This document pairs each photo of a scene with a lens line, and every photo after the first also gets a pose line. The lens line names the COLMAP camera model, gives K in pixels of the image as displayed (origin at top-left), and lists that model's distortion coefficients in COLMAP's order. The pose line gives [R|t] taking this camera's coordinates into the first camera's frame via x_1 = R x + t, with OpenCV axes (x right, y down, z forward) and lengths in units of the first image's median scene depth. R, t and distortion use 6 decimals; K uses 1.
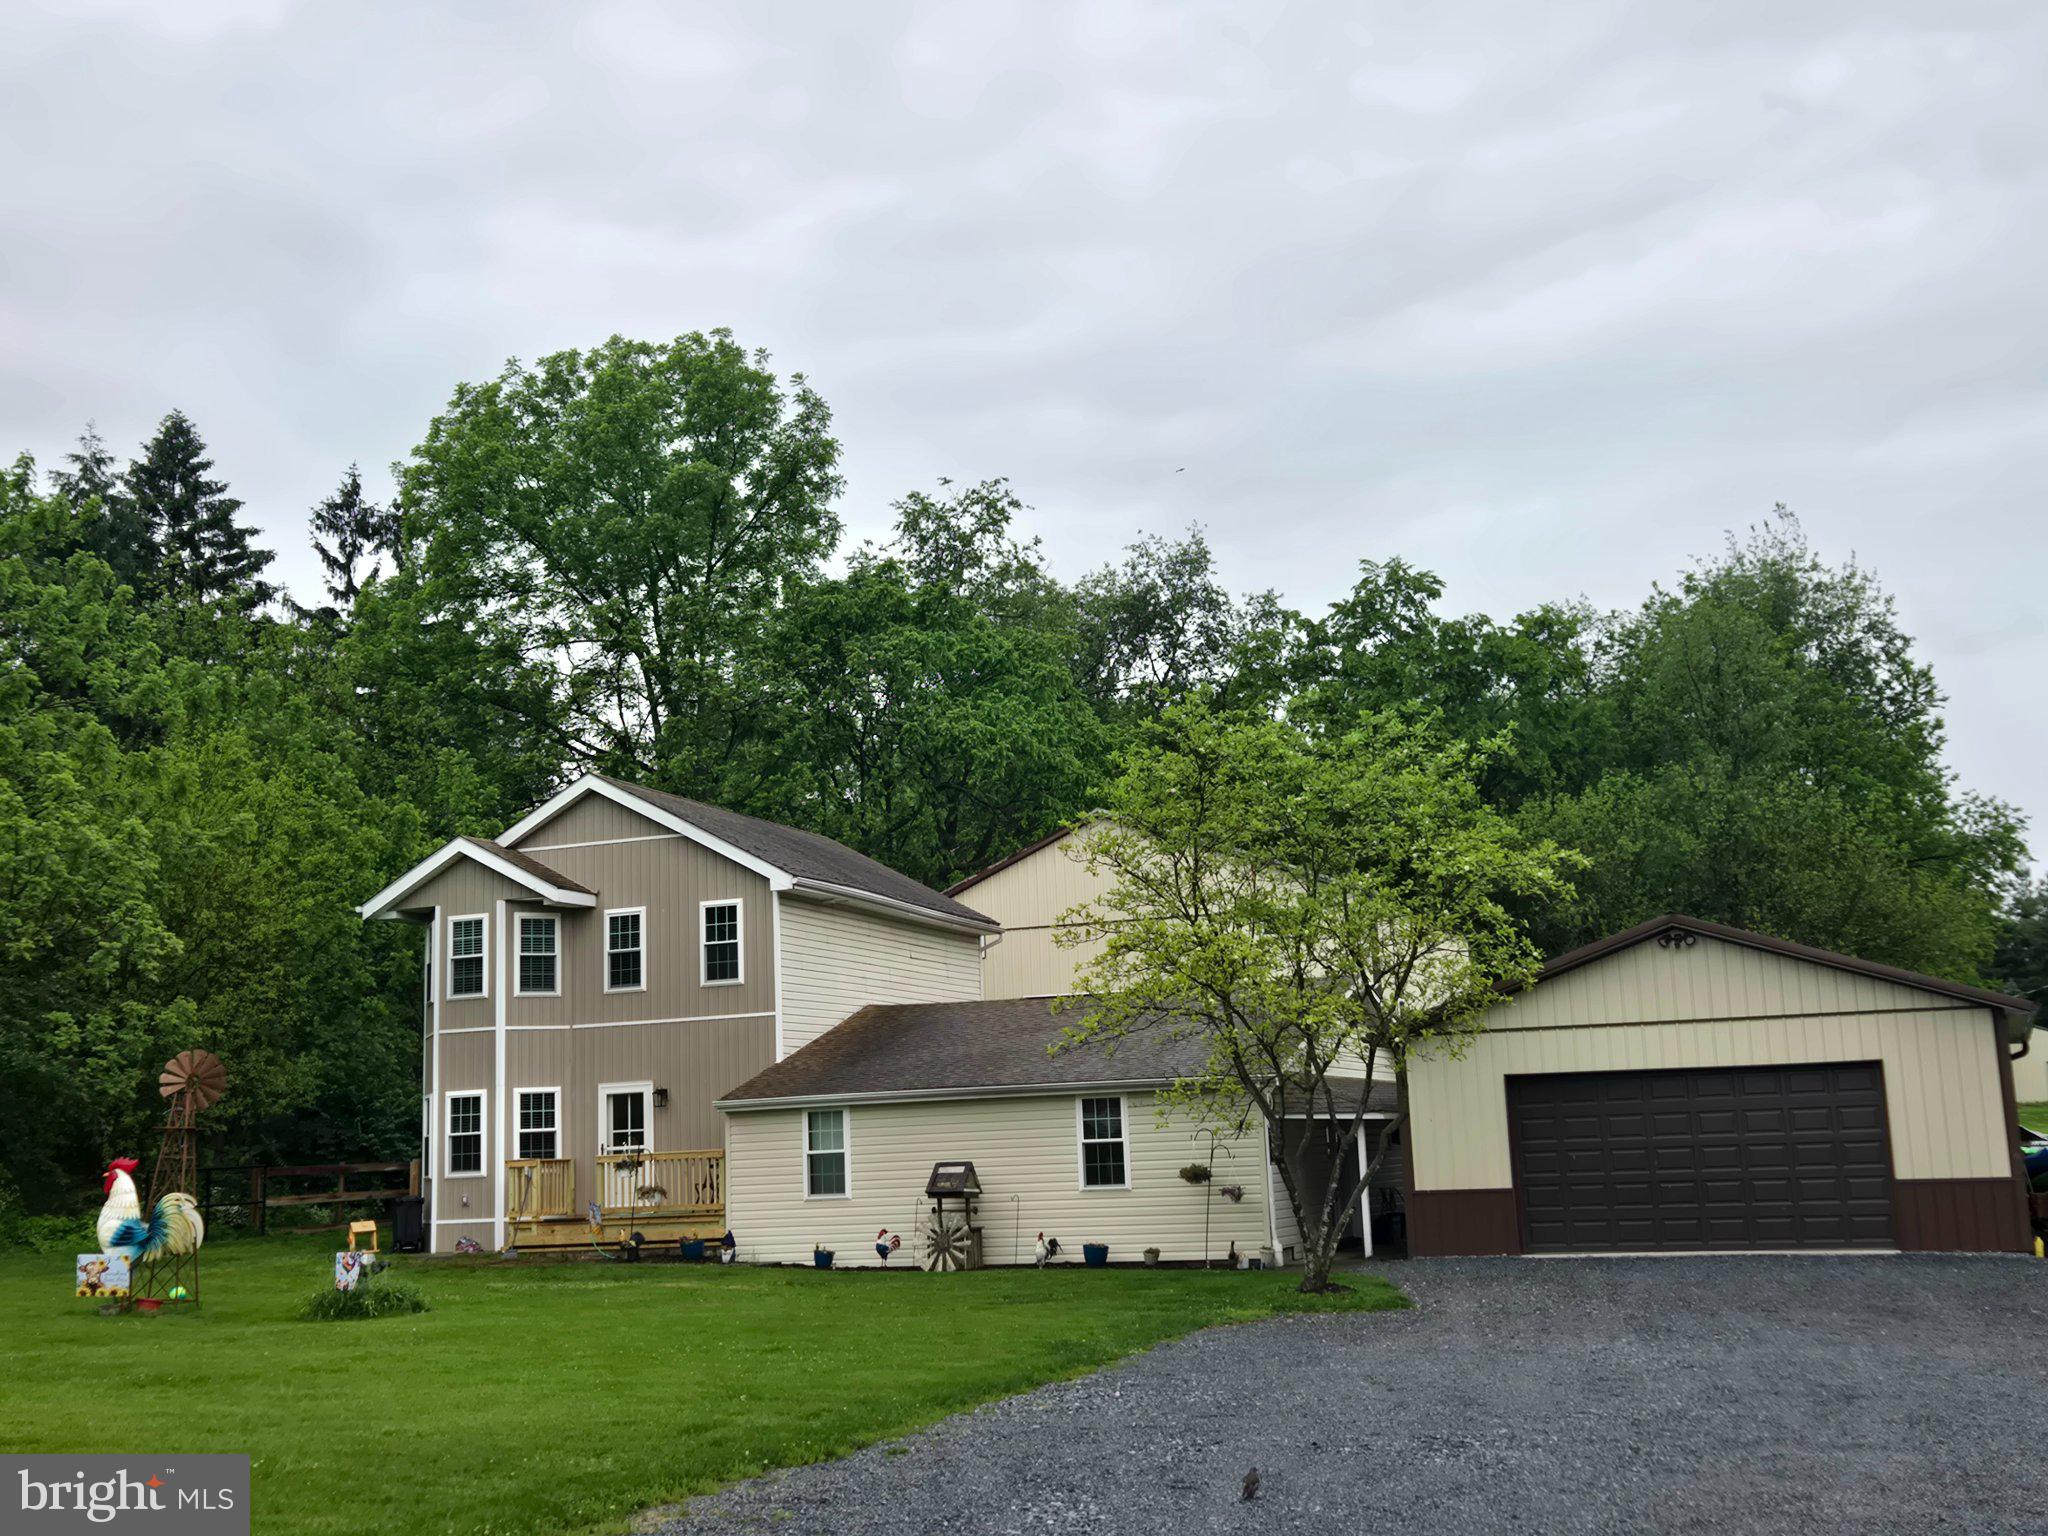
lens RADIAL K [[2301.9, 0, 1016.4], [0, 2301.9, 749.9], [0, 0, 1]] dist [0.077569, 0.000000]
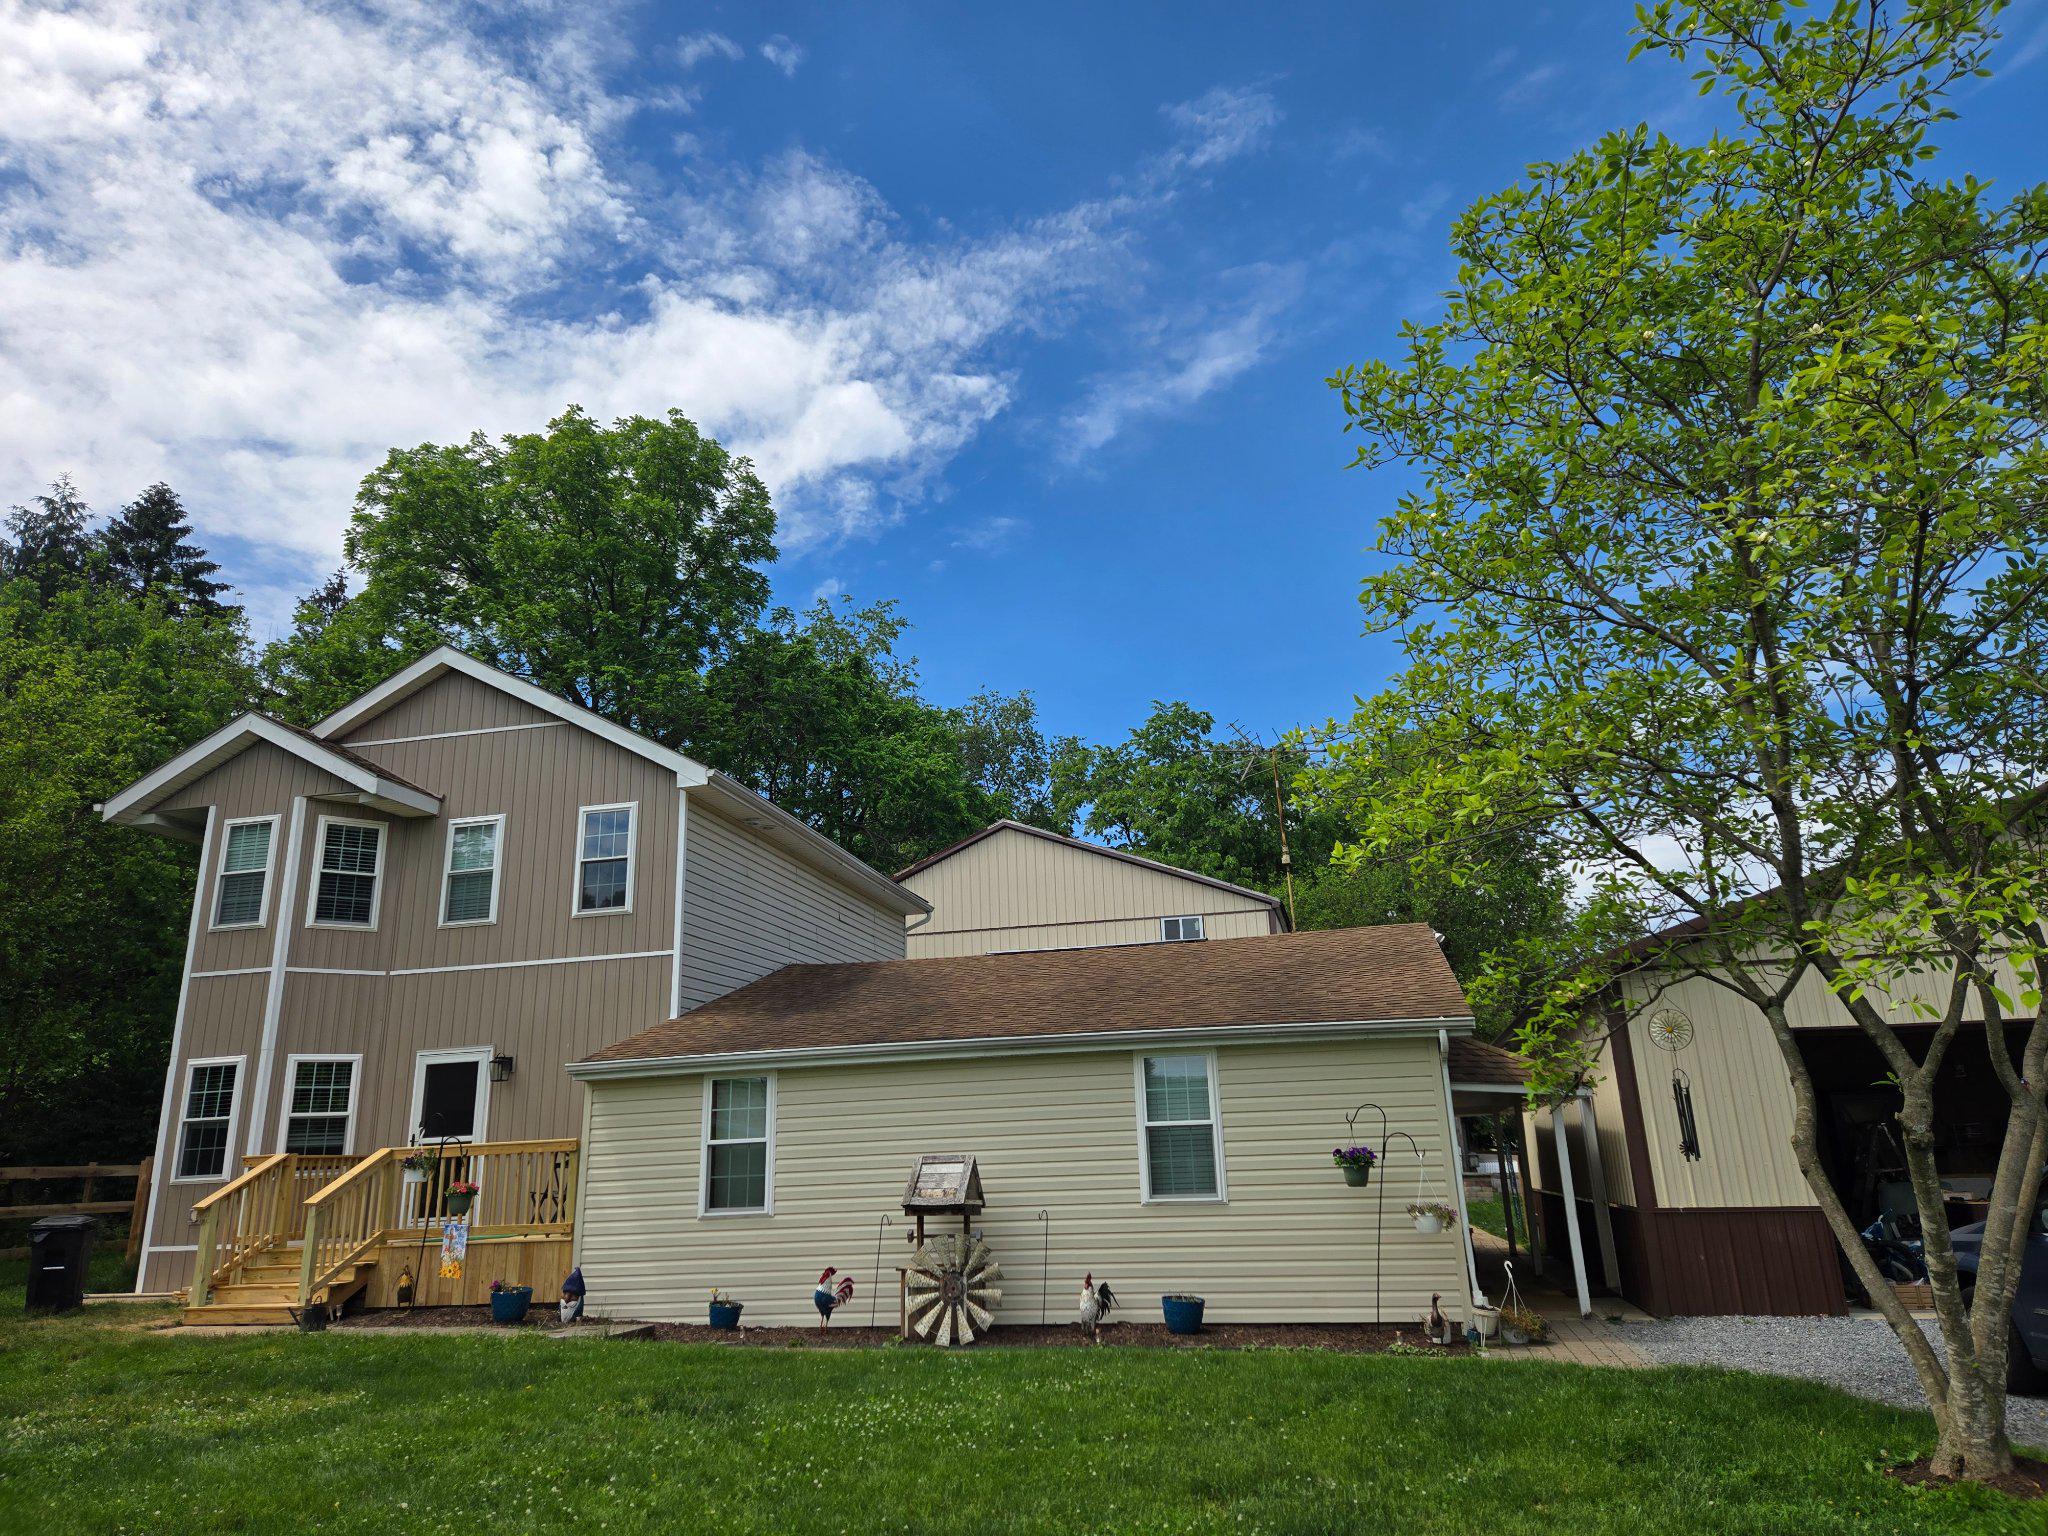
lens RADIAL K [[1361.0, 0, 1033.0], [0, 1361.0, 763.3], [0, 0, 1]] dist [0.055706, -0.034767]
pose [[0.989912, 0.044665, 0.134459, -0.051503], [-0.028674, 0.992528, -0.118601, 0.101412], [-0.138752, 0.113549, 0.983796, 0.540953]]
